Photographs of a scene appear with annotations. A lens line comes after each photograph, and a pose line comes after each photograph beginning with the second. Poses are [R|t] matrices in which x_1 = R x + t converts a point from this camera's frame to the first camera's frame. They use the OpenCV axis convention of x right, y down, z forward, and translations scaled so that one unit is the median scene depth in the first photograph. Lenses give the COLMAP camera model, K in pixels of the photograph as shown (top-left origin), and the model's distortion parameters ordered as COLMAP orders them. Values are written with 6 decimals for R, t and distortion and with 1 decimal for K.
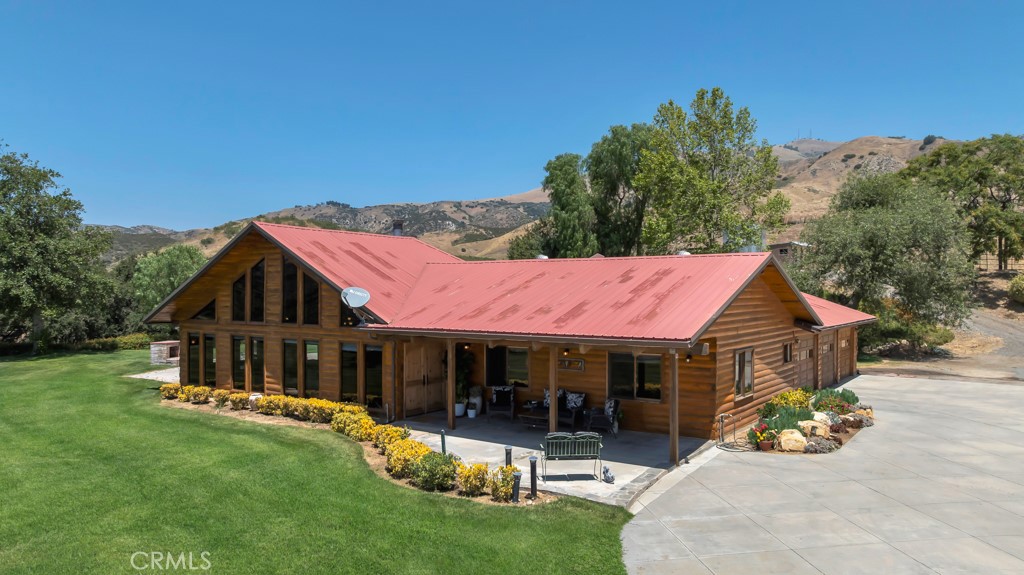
lens RADIAL K [[713.2, 0, 512.0], [0, 713.2, 287.5], [0, 0, 1]] dist [-0.017374, -0.000509]
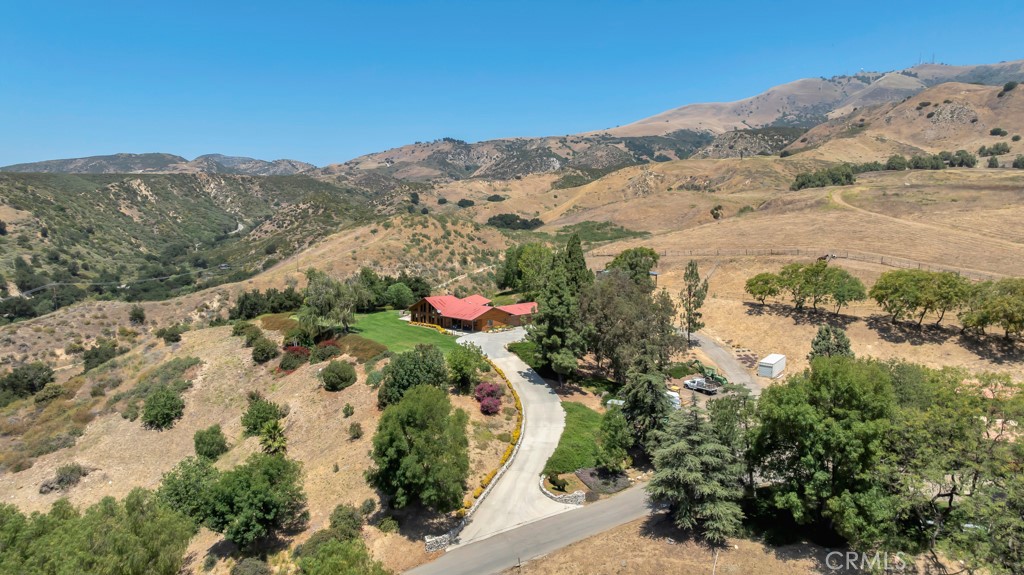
lens RADIAL K [[713.2, 0, 512.0], [0, 713.2, 287.5], [0, 0, 1]] dist [-0.017374, -0.000509]
pose [[0.987095, 0.021386, -0.158702, 0.035529], [-0.003999, 0.994025, 0.109080, -0.021728], [0.160087, -0.107038, 0.981282, -0.127875]]
